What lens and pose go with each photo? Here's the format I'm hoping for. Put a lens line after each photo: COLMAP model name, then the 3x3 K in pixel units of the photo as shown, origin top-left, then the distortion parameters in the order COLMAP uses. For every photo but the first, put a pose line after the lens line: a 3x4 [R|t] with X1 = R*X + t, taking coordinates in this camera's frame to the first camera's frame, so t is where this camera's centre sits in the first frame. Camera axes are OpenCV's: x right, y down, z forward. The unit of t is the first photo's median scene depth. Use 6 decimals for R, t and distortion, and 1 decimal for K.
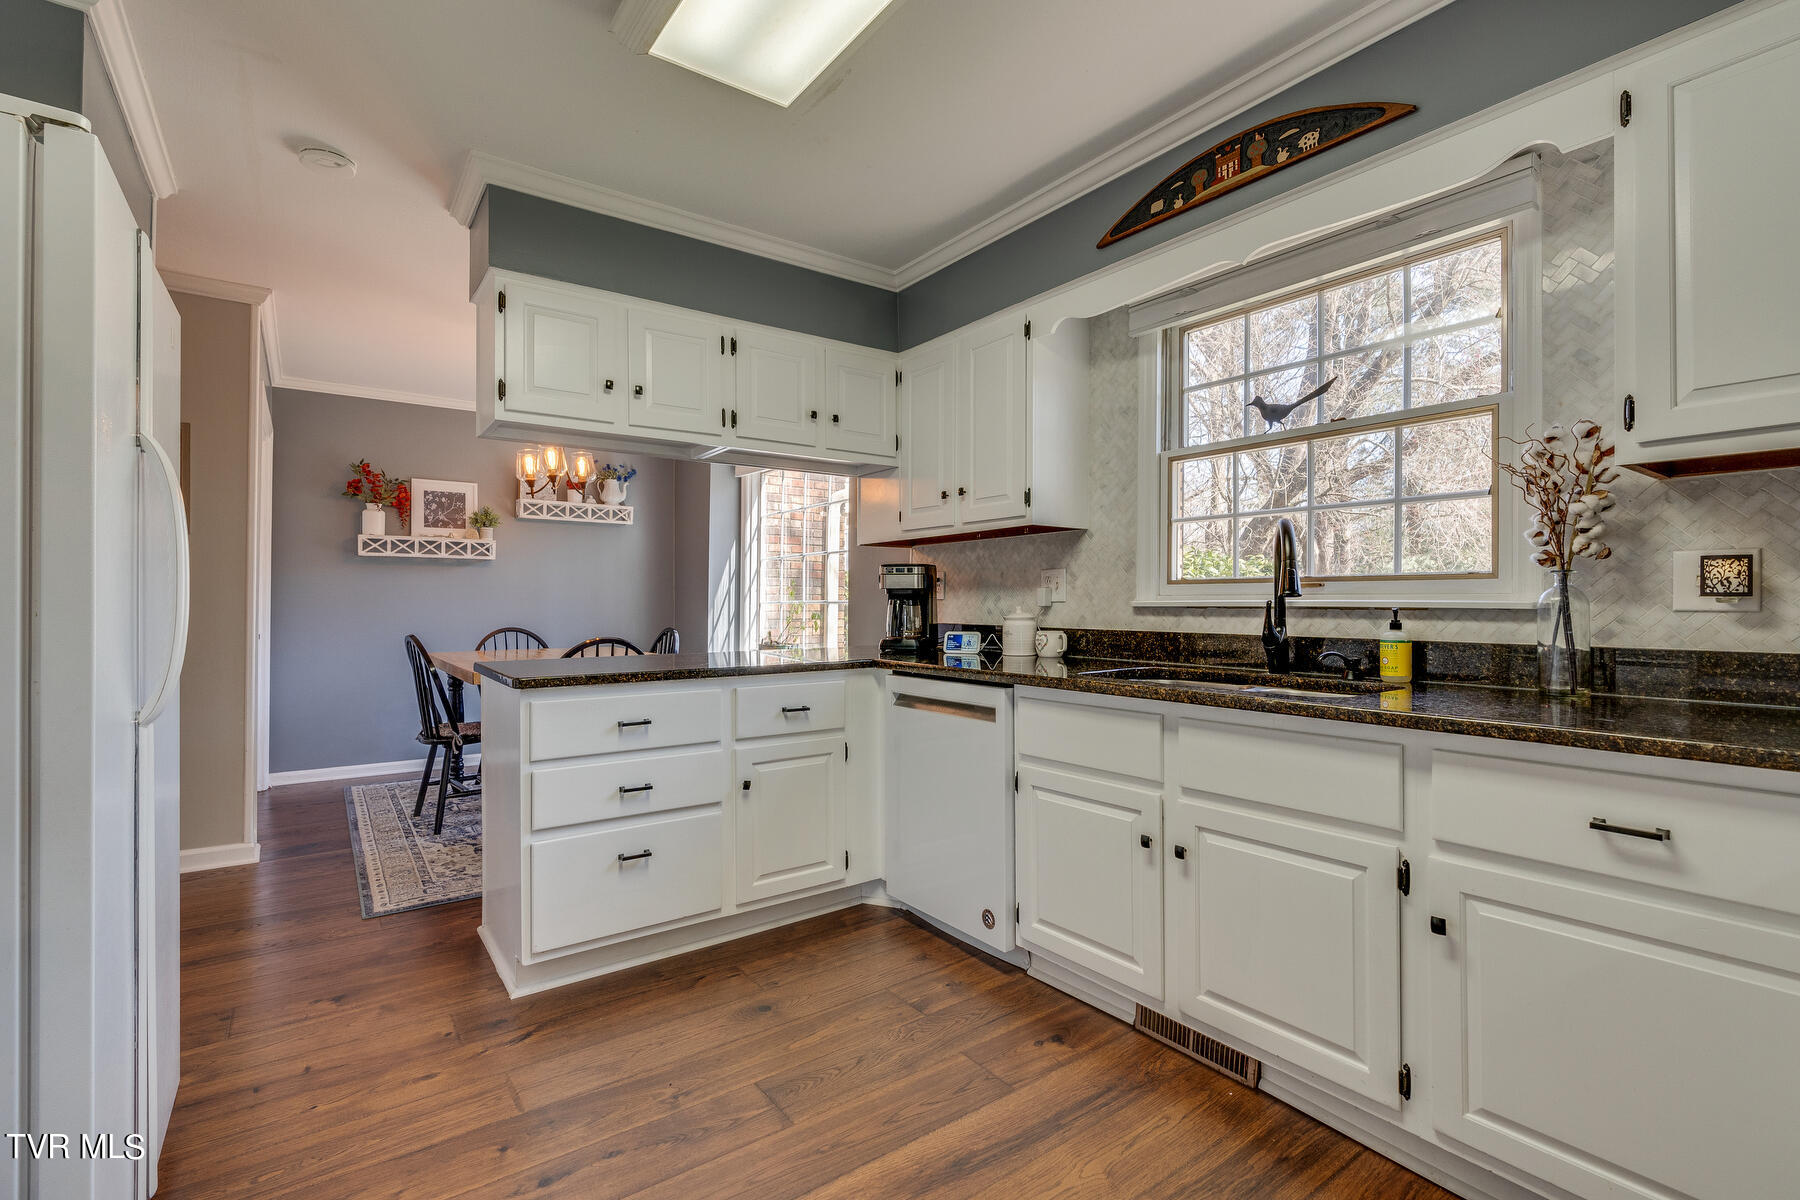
lens RADIAL K [[820.1, 0, 892.6], [0, 820.1, 601.4], [0, 0, 1]] dist [-0.004150, 0.002537]
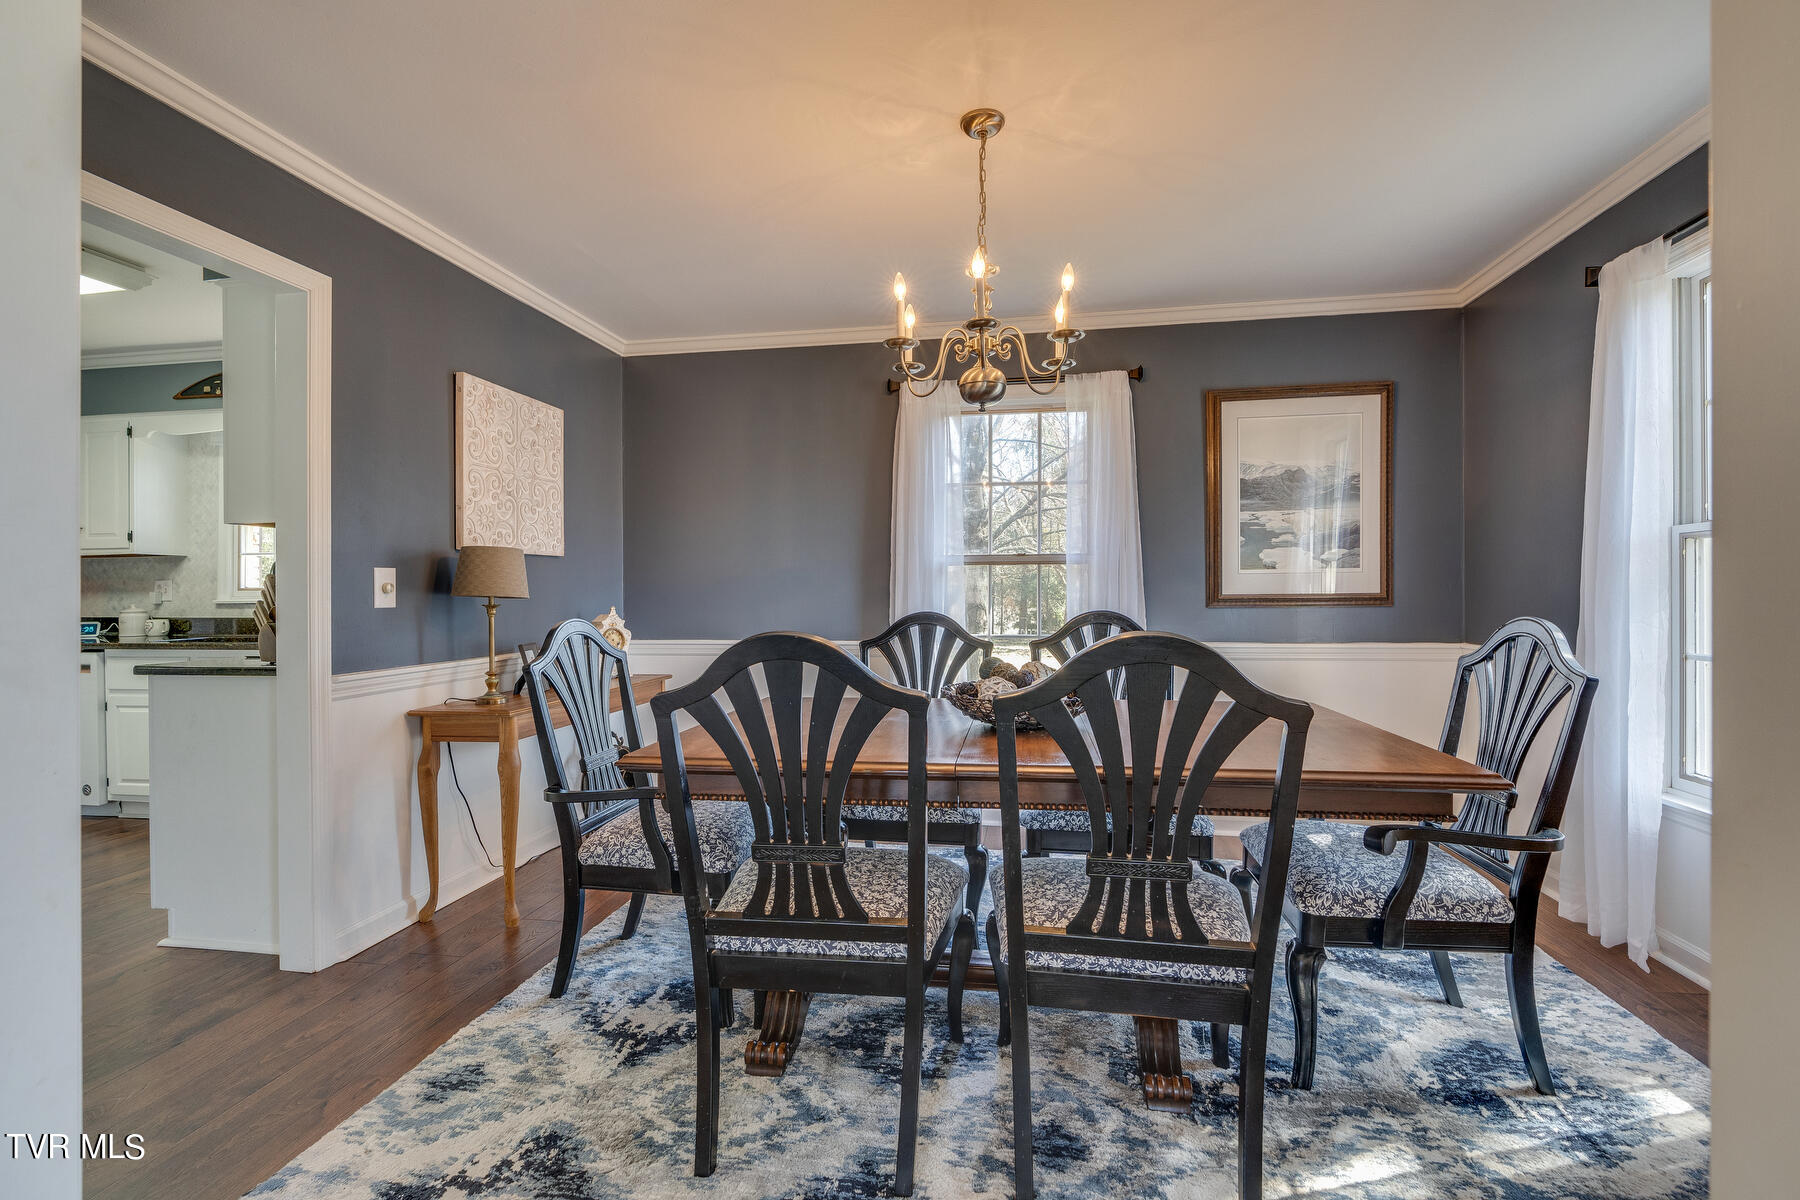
lens RADIAL K [[820.1, 0, 898.3], [0, 820.1, 597.4], [0, 0, 1]] dist [-0.004150, 0.002537]
pose [[0.724581, -0.007943, 0.689144, 0.147738], [0.004543, 0.999967, 0.006749, -0.011390], [-0.689175, -0.001759, 0.724593, -1.199041]]
